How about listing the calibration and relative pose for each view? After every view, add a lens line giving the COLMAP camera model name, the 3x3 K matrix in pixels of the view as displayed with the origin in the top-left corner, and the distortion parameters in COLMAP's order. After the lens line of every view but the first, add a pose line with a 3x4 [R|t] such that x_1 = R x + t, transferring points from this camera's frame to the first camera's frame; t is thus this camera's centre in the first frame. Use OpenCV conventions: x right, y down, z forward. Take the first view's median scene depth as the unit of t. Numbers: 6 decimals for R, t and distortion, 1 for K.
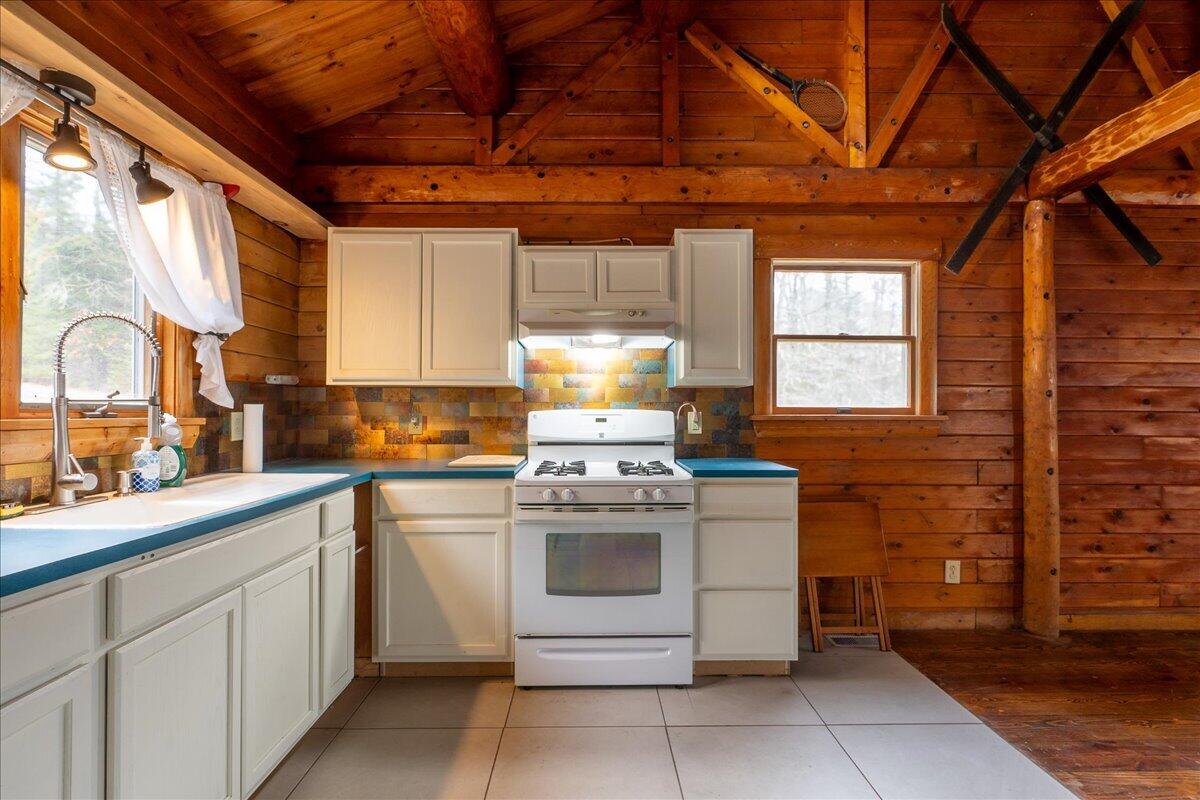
lens RADIAL K [[583.6, 0, 600.0], [0, 583.6, 400.0], [0, 0, 1]] dist [-0.003646, 0.000538]
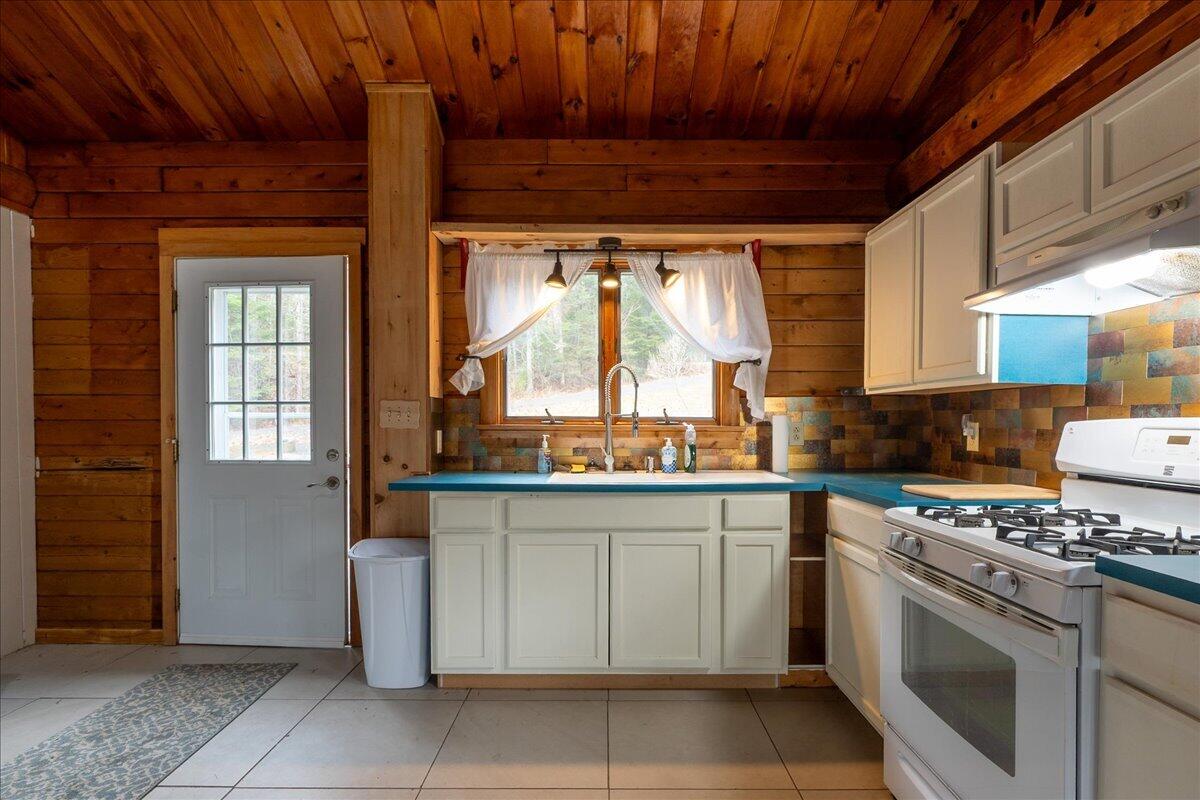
lens RADIAL K [[594.1, 0, 602.6], [0, 594.1, 432.7], [0, 0, 1]] dist [-0.002551, 0.000145]
pose [[-0.019347, 0.019396, -0.999625, 0.543494], [0.019501, 0.999629, 0.019018, 0.010469], [0.999623, -0.019126, -0.019718, 0.569370]]
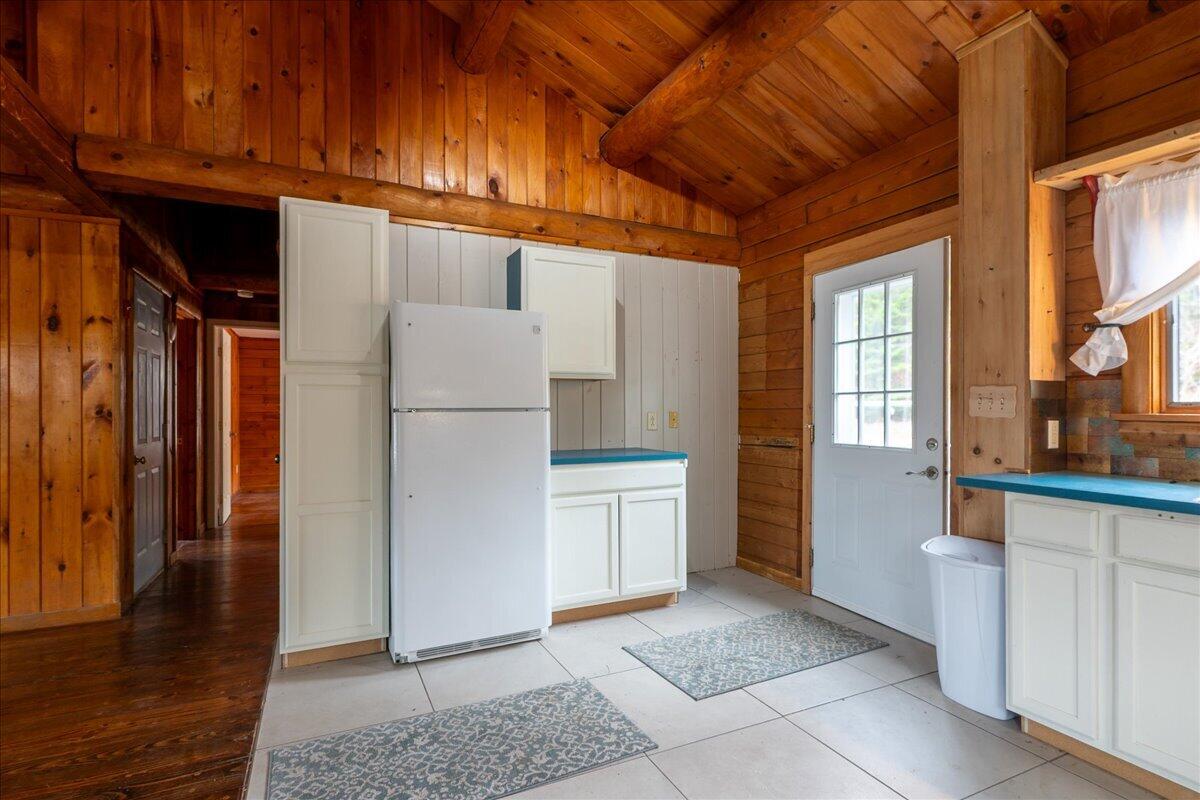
lens RADIAL K [[589.6, 0, 598.1], [0, 589.6, 404.0], [0, 0, 1]] dist [0.002953, 0.001117]
pose [[-0.910376, -0.003682, -0.413766, 0.446259], [0.008618, 0.999575, -0.027855, 0.015096], [0.413692, -0.028925, -0.909957, 0.766290]]
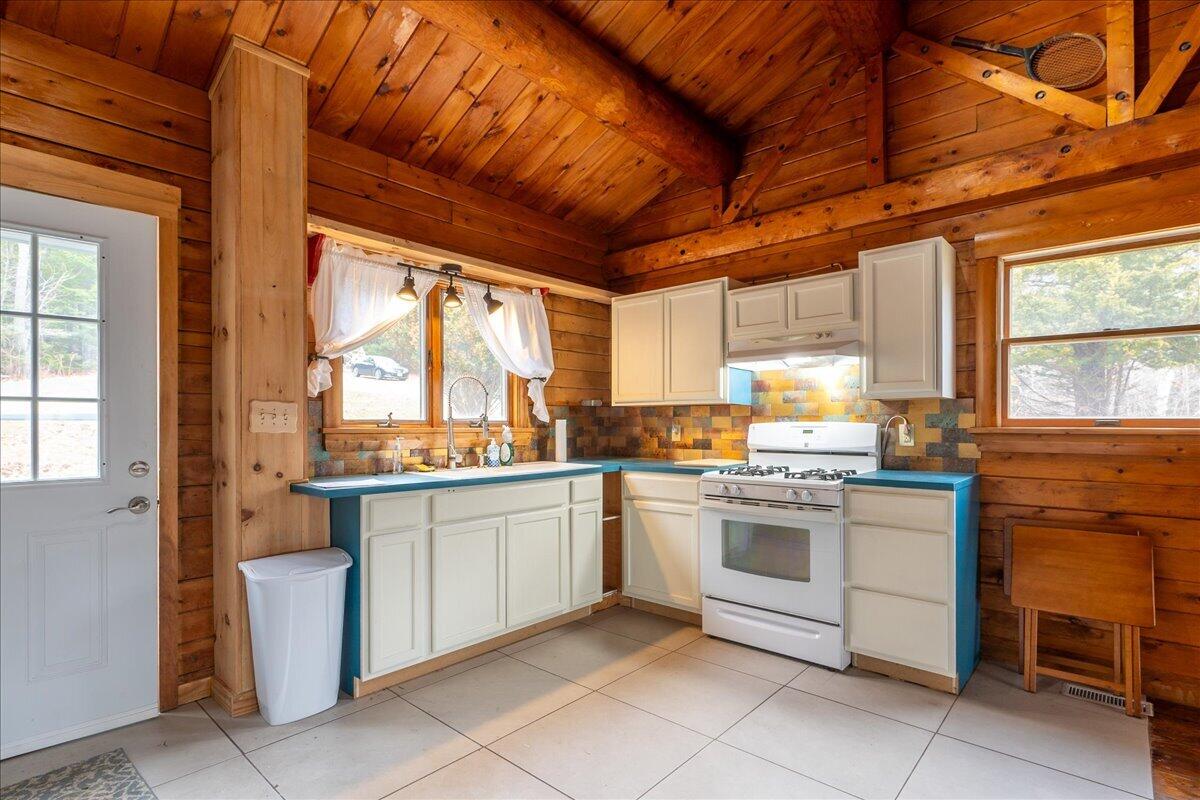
lens RADIAL K [[593.5, 0, 598.6], [0, 593.5, 414.7], [0, 0, 1]] dist [0.001820, 0.001036]
pose [[0.734878, -0.011550, -0.678101, 0.516603], [0.015115, 0.999886, -0.000650, -0.003537], [0.678031, -0.009772, 0.734969, -0.120054]]
